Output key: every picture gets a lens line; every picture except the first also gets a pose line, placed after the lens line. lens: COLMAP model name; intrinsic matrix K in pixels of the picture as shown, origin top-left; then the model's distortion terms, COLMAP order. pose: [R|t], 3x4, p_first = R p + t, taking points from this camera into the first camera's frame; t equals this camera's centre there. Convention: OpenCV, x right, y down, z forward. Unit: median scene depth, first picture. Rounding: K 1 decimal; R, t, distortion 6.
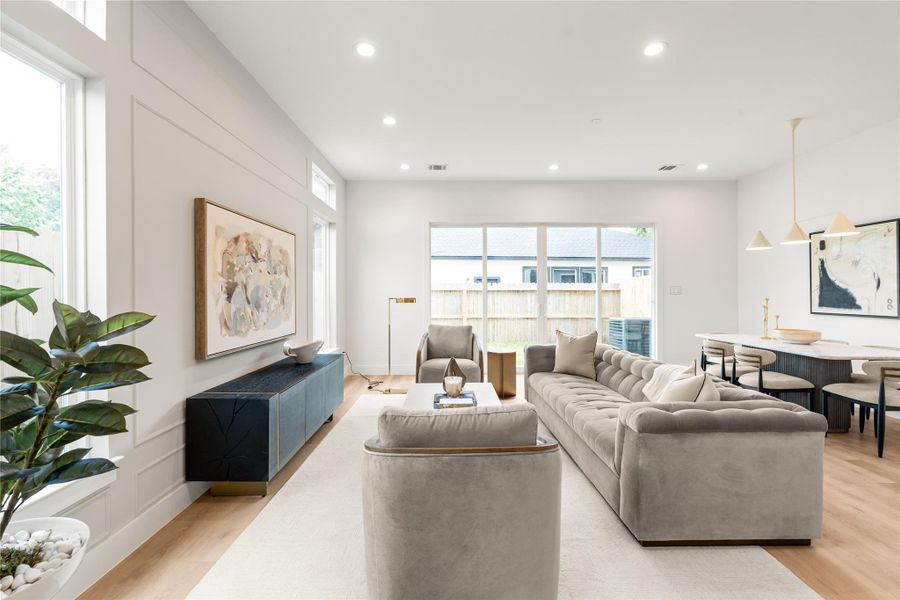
lens RADIAL K [[403.9, 0, 449.8], [0, 403.9, 299.1], [0, 0, 1]] dist [-0.003555, 0.000719]
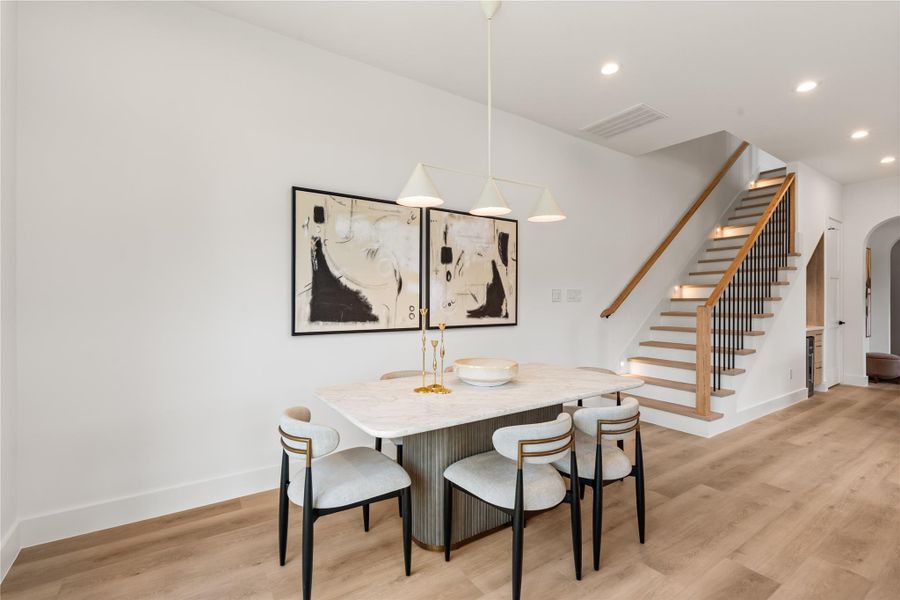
lens RADIAL K [[403.9, 0, 449.8], [0, 403.9, 299.1], [0, 0, 1]] dist [-0.003555, 0.000719]
pose [[-0.553218, 0.000579, 0.833036, 0.397014], [0.010220, 0.999929, 0.006092, -0.016876], [-0.832974, 0.011884, -0.553185, 1.362264]]
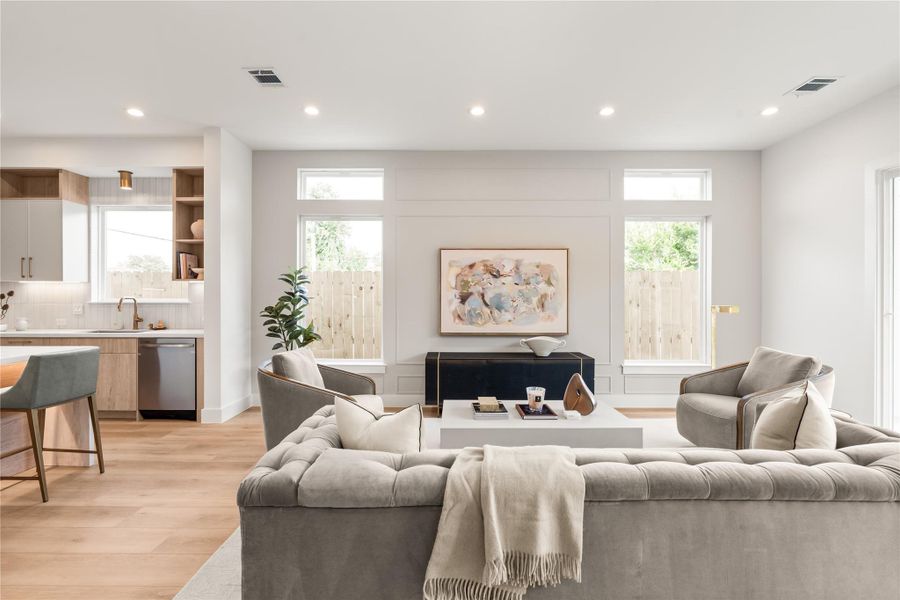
lens RADIAL K [[403.9, 0, 449.8], [0, 403.9, 299.1], [0, 0, 1]] dist [-0.003555, 0.000719]
pose [[-0.013232, 0.000573, -0.999912, 0.763935], [-0.017261, 0.999851, 0.000801, -0.009563], [0.999763, 0.017270, -0.013221, 0.655336]]
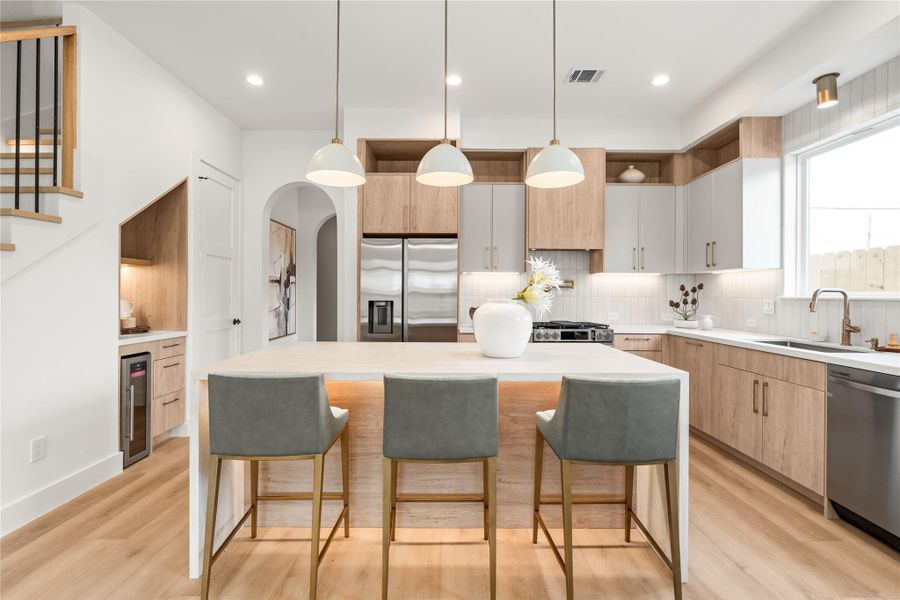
lens RADIAL K [[404.9, 0, 450.8], [0, 404.9, 293.9], [0, 0, 1]] dist [-0.001894, -0.000121]
pose [[-0.999973, -0.004930, 0.005360, 0.274154], [-0.004838, 0.999843, 0.017025, 0.001213], [-0.005443, 0.016999, -0.999841, 0.410279]]
